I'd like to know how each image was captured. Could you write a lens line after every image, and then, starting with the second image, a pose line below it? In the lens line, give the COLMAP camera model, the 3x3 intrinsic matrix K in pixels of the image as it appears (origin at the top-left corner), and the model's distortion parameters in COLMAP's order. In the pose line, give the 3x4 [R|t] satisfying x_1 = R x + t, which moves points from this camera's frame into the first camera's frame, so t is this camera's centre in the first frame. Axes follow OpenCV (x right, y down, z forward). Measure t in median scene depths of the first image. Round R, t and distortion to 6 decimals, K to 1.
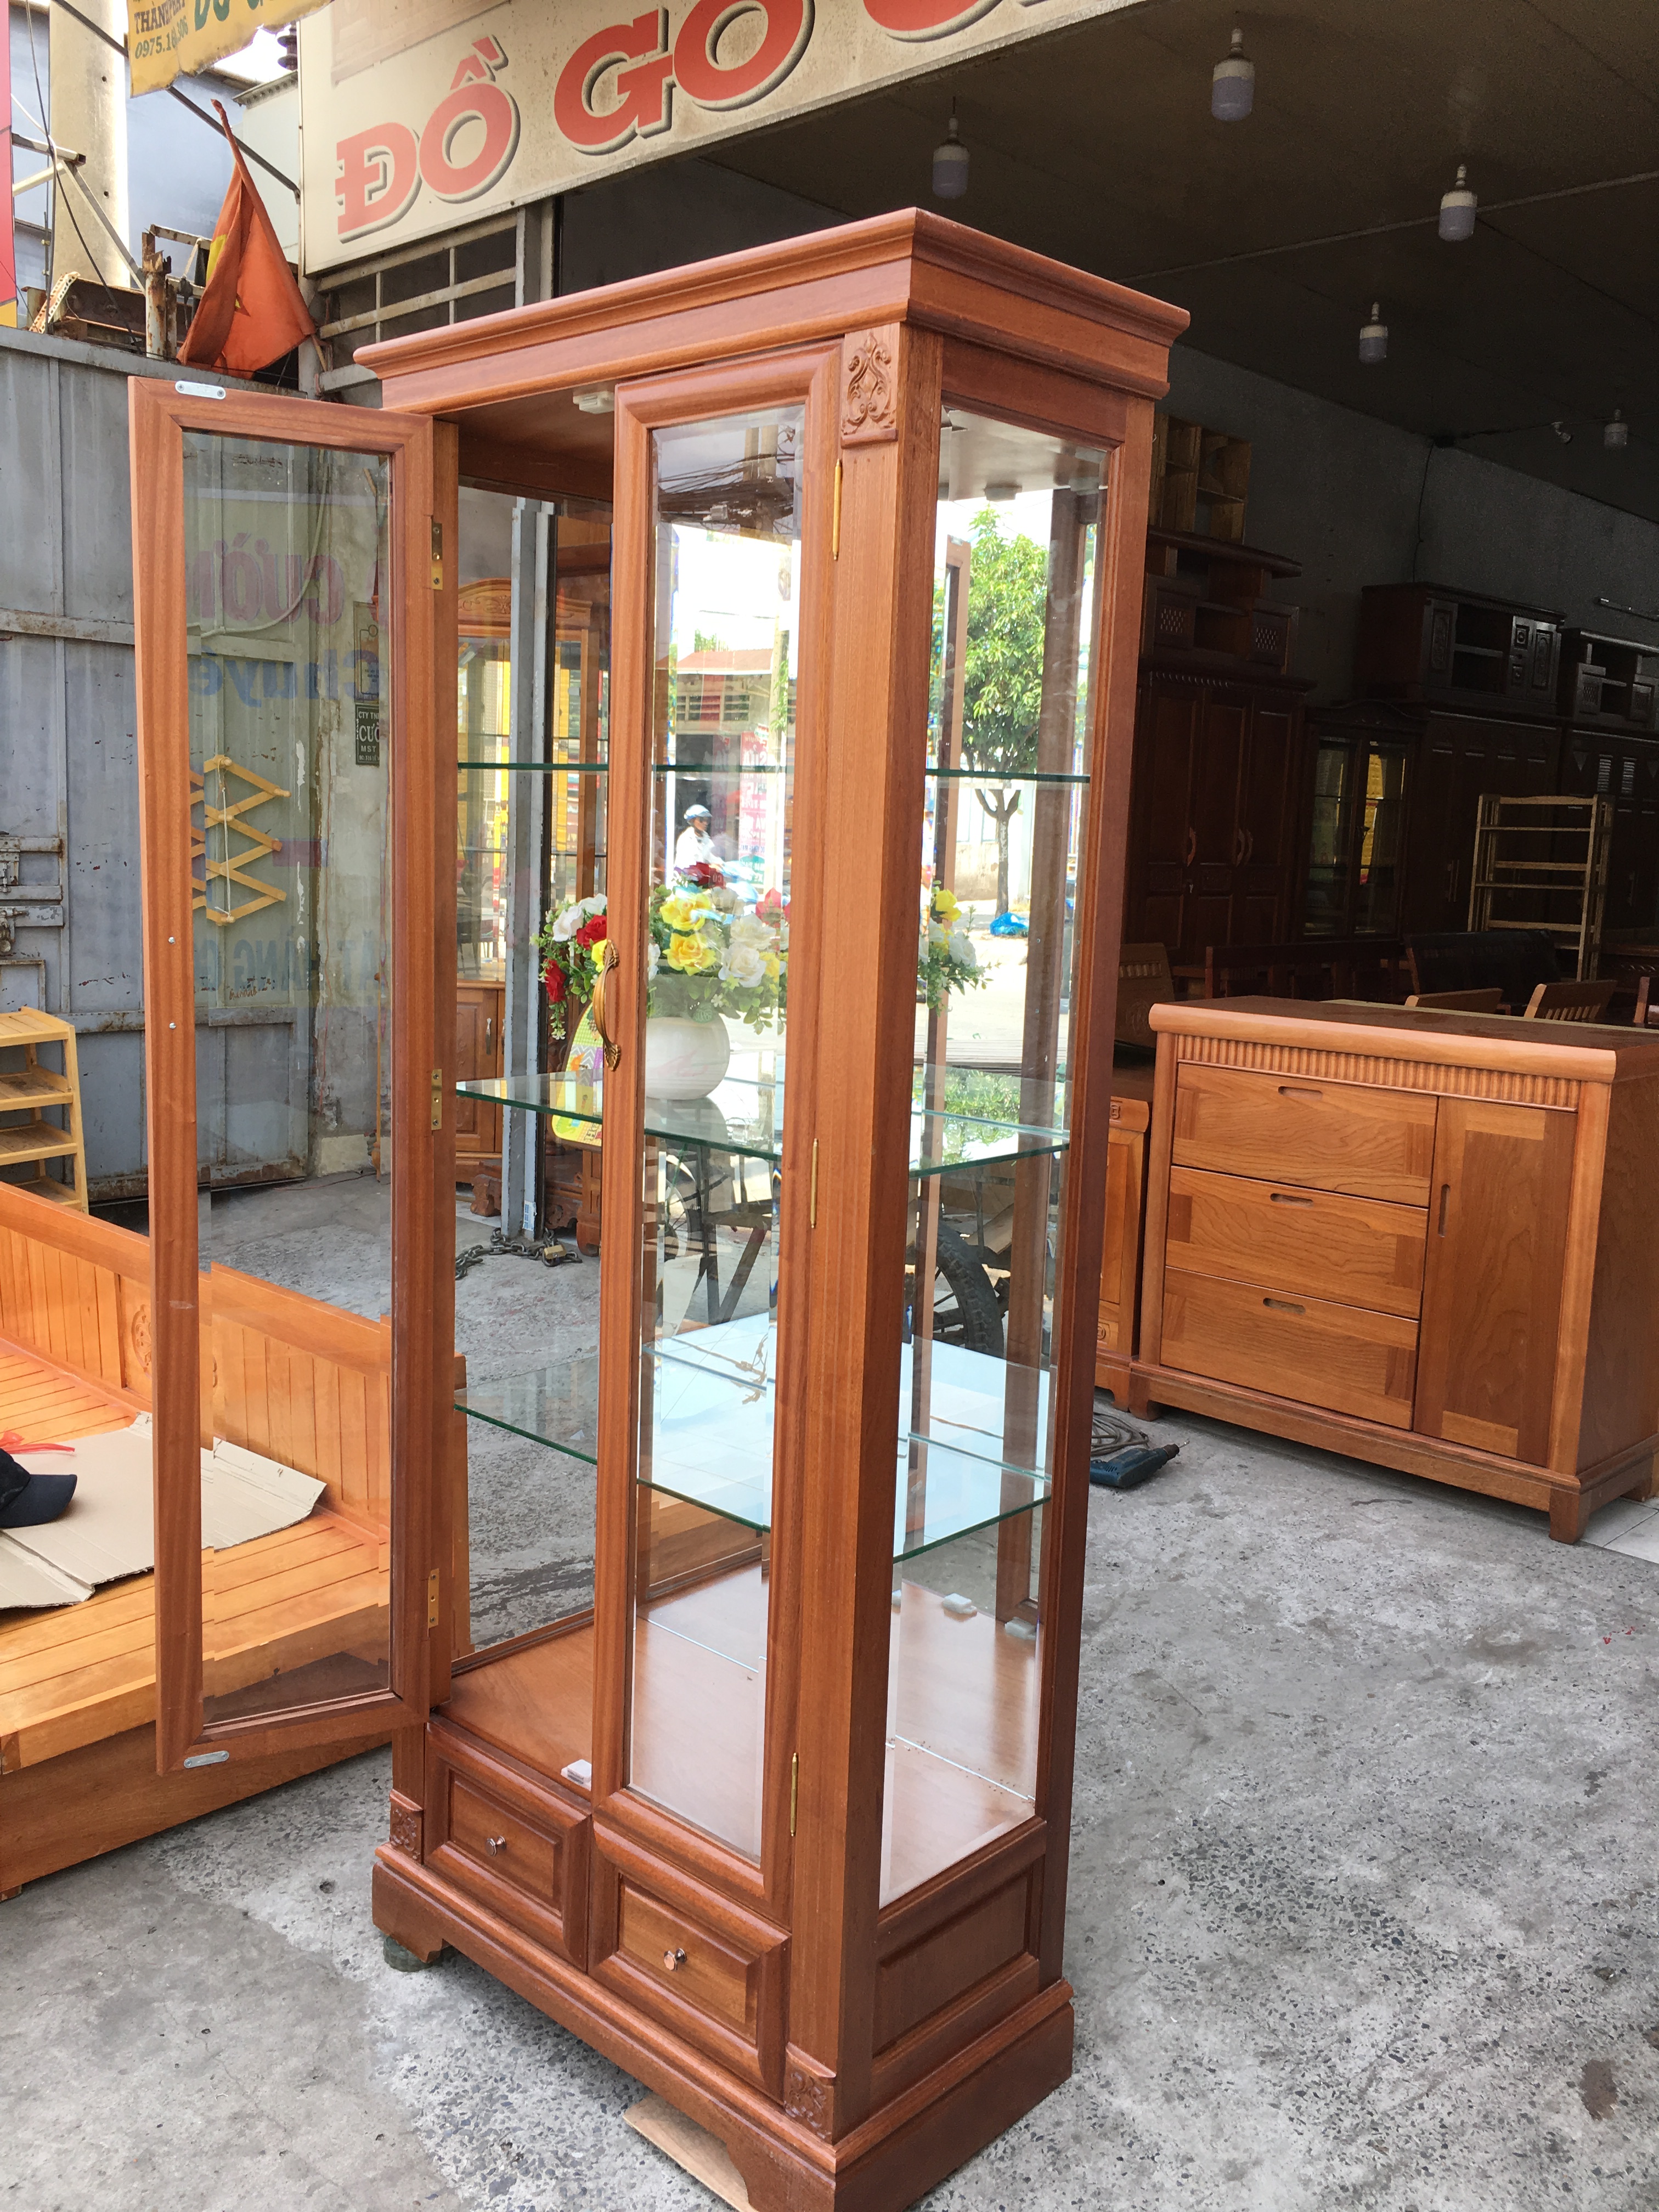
lens RADIAL K [[1886.4, 0, 831.0], [0, 1886.4, 1103.0], [0, 0, 1]] dist [0.069261, -0.086226]
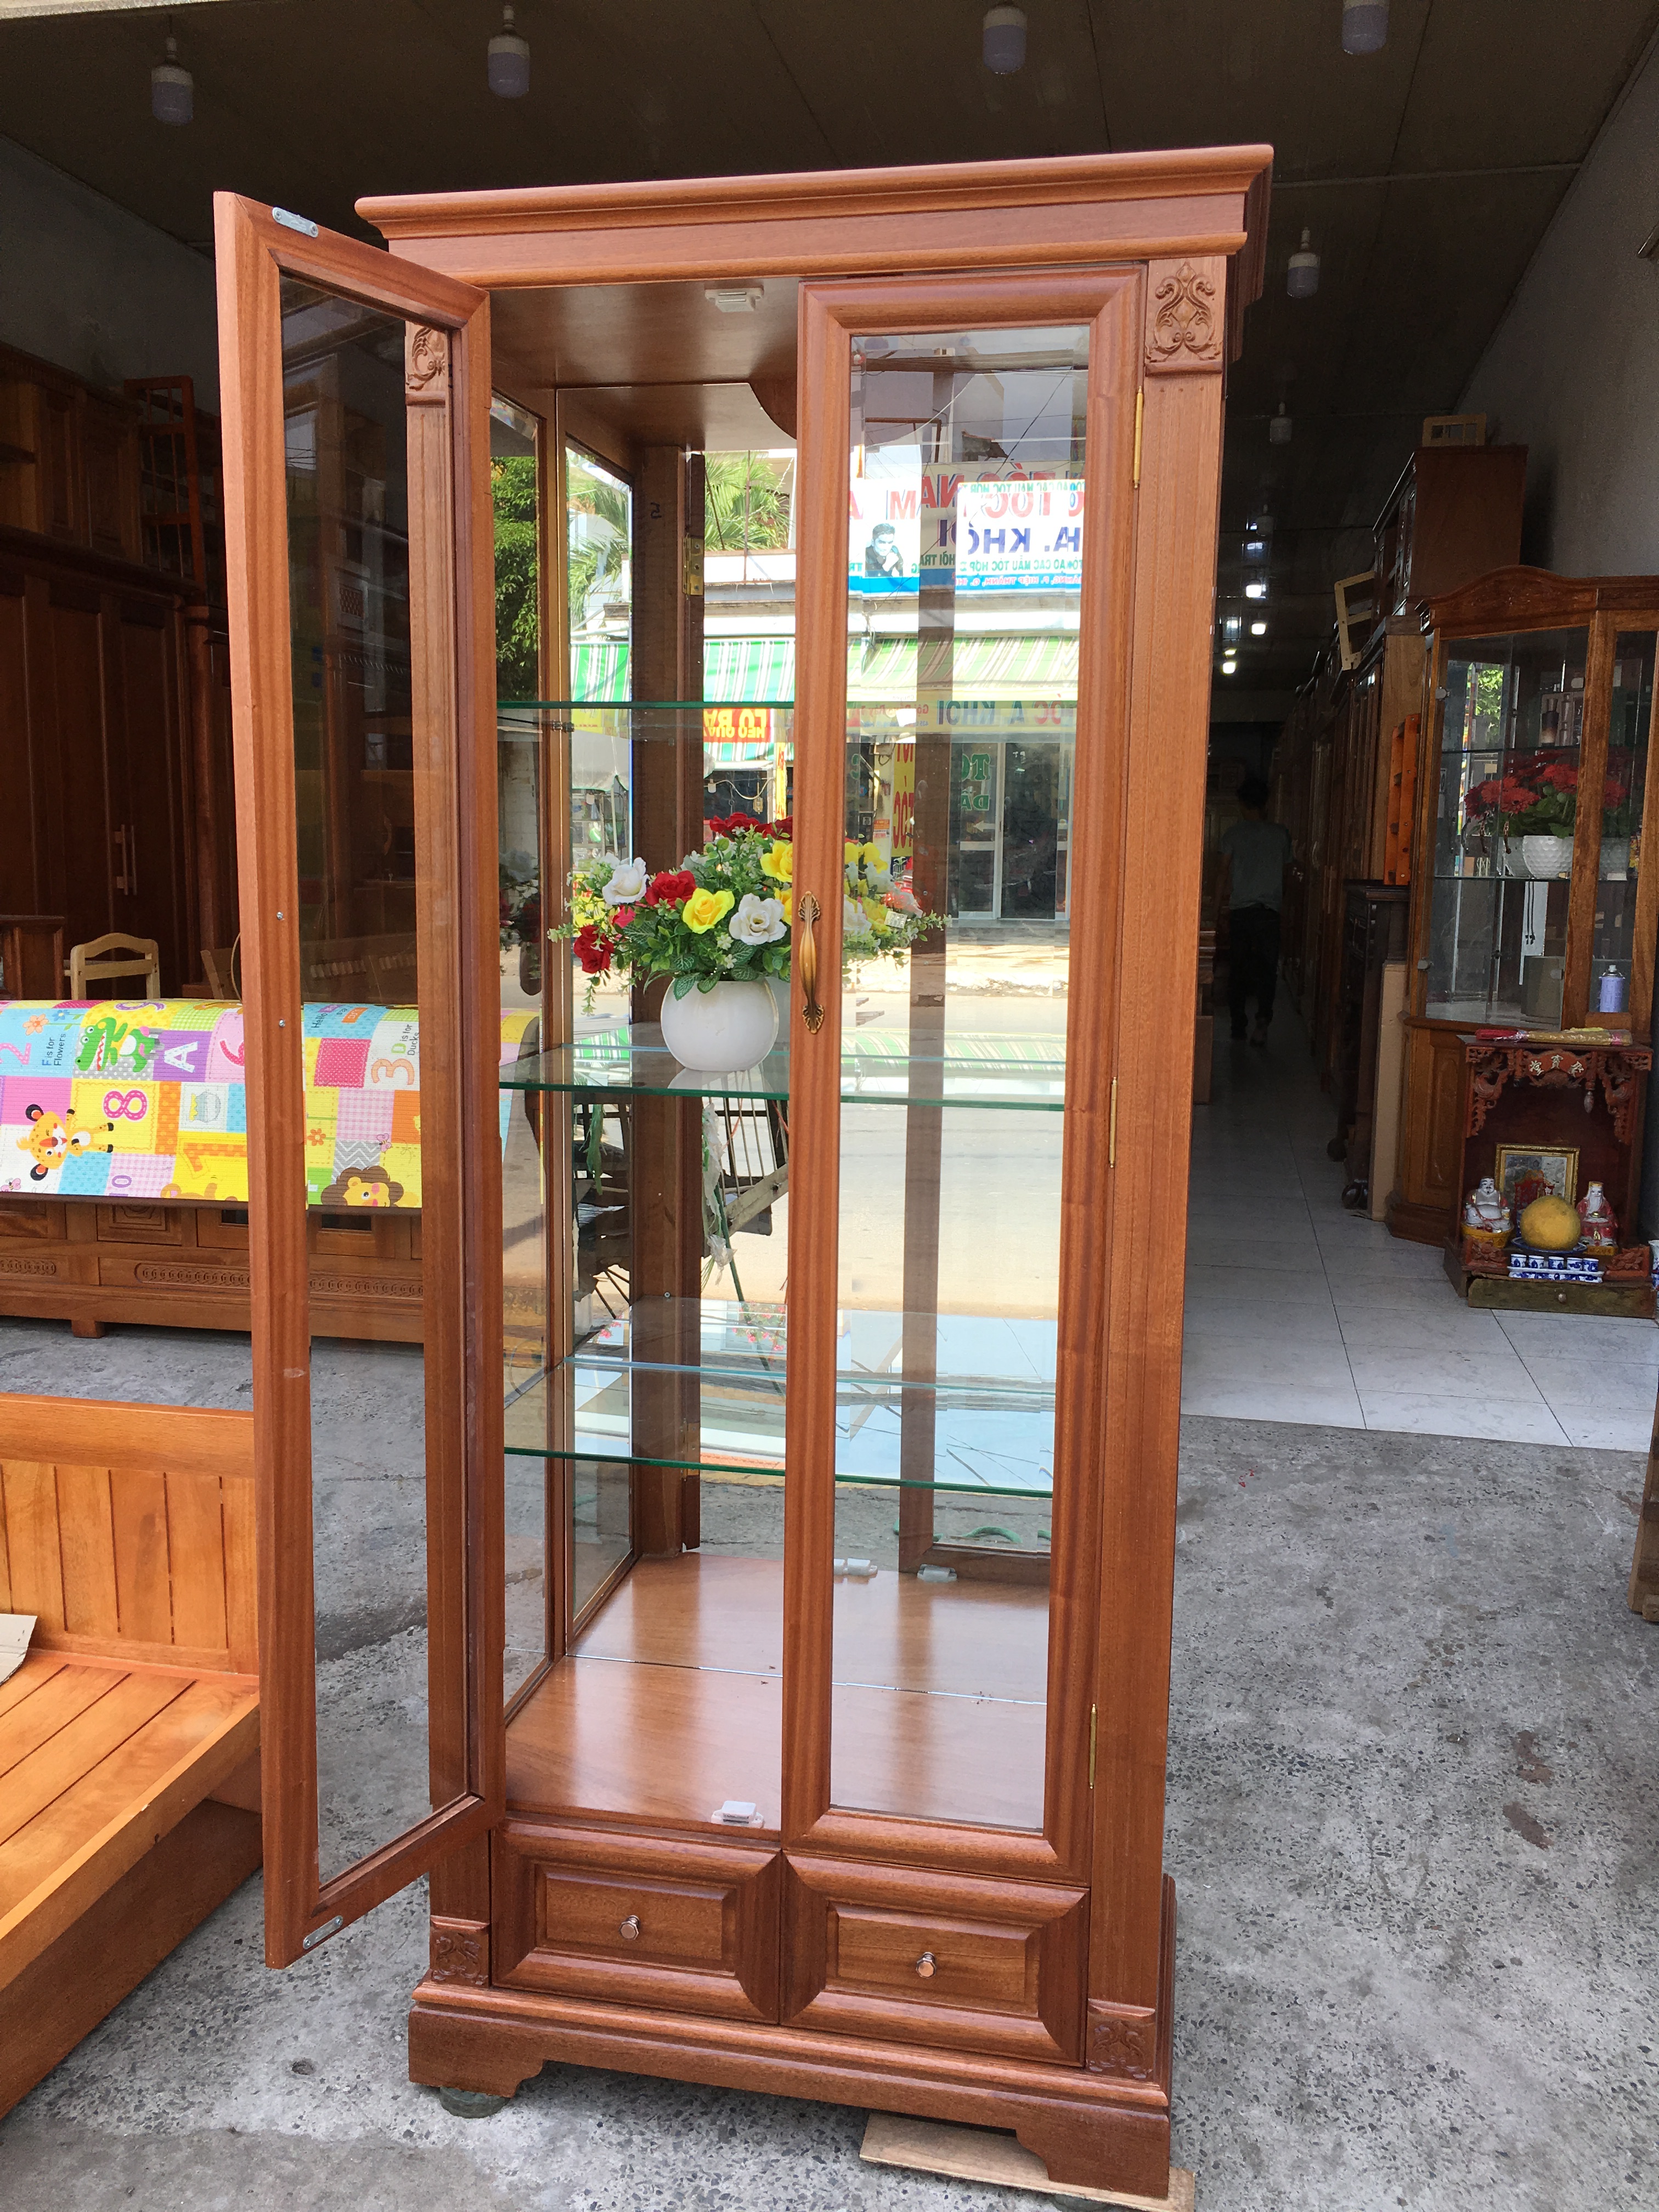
lens RADIAL K [[1886.4, 0, 813.7], [0, 1886.4, 1102.0], [0, 0, 1]] dist [0.069261, -0.086226]
pose [[0.854592, -0.097843, 0.509999, -0.483648], [0.098420, 0.994807, 0.025934, -0.006683], [-0.509888, 0.028031, 0.859784, 0.170469]]
